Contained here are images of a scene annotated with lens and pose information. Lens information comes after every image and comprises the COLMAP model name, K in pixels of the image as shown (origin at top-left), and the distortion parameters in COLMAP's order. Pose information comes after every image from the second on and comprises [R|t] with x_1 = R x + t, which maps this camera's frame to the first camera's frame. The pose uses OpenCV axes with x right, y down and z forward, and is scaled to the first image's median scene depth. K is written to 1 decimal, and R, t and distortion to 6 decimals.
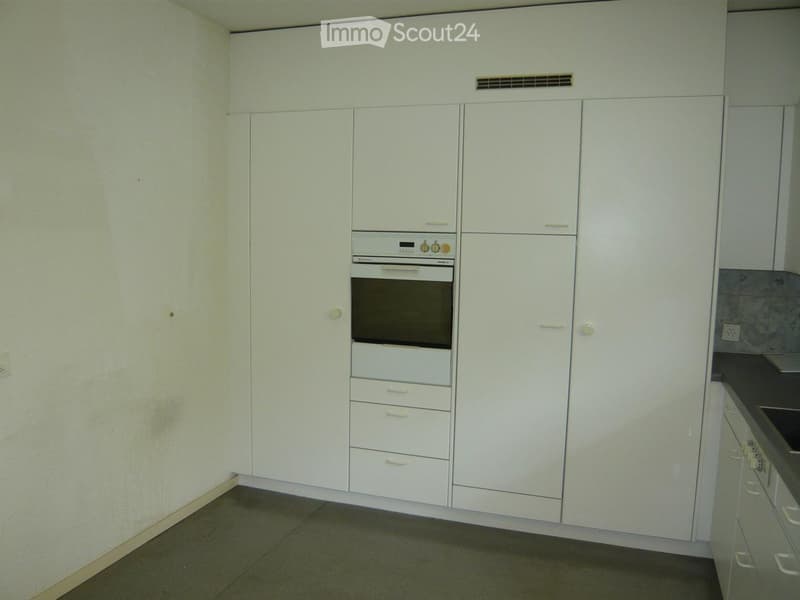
lens RADIAL K [[672.1, 0, 389.2], [0, 672.1, 308.8], [0, 0, 1]] dist [-0.102136, 0.055137]
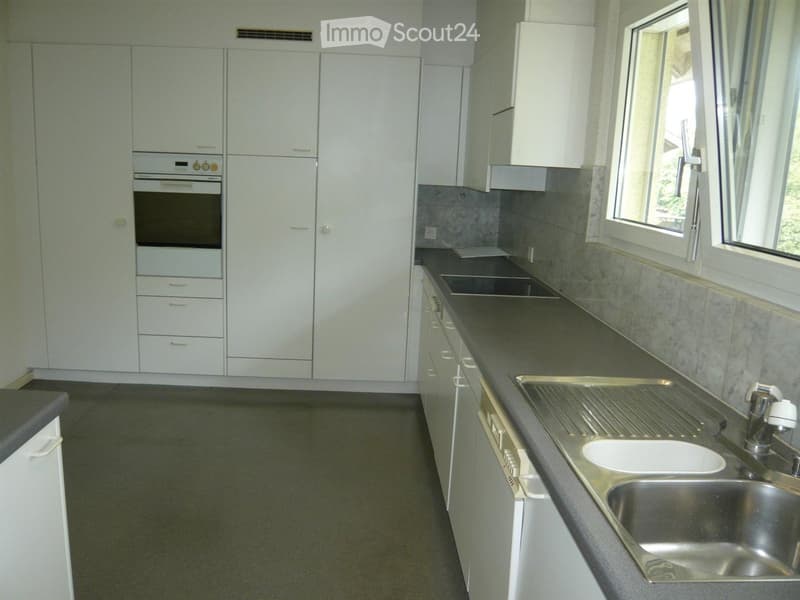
lens RADIAL K [[672.1, 0, 389.2], [0, 672.1, 308.8], [0, 0, 1]] dist [-0.102136, 0.055137]
pose [[0.928685, -0.055132, 0.366748, -0.079689], [0.015290, 0.993740, 0.110667, 0.038646], [-0.370554, -0.097167, 0.923715, -0.276904]]
